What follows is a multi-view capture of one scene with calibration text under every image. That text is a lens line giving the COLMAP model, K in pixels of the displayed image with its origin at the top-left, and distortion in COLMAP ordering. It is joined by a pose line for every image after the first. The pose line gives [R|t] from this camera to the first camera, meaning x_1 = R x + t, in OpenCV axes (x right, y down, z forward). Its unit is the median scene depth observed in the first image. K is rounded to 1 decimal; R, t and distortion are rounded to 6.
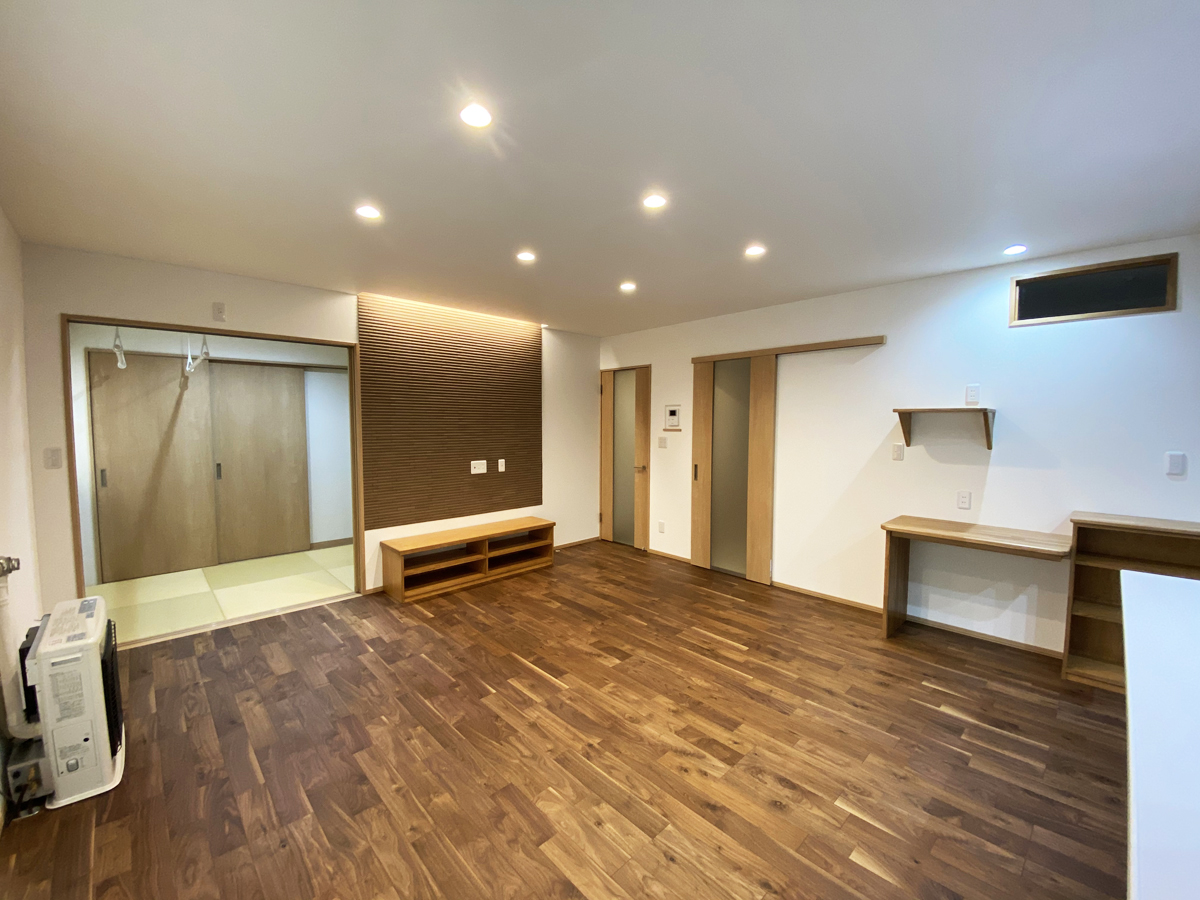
lens RADIAL K [[480.7, 0, 597.3], [0, 480.7, 450.0], [0, 0, 1]] dist [0.028746, -0.025072]
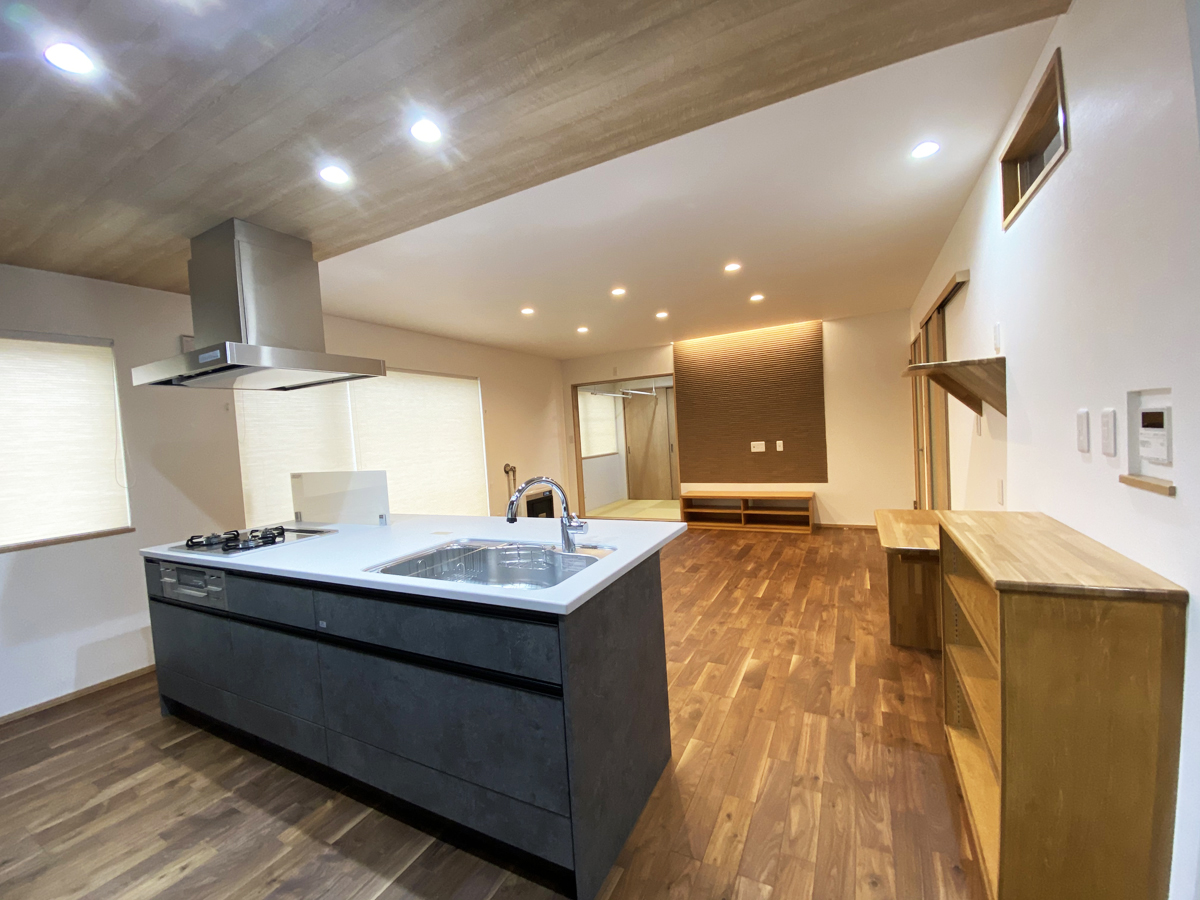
lens RADIAL K [[480.7, 0, 597.3], [0, 480.7, 450.0], [0, 0, 1]] dist [0.028746, -0.025072]
pose [[0.315589, 0.011635, -0.948825, 1.136245], [0.005701, 0.999884, 0.014157, 0.030863], [0.948879, -0.009877, 0.315486, 0.229359]]
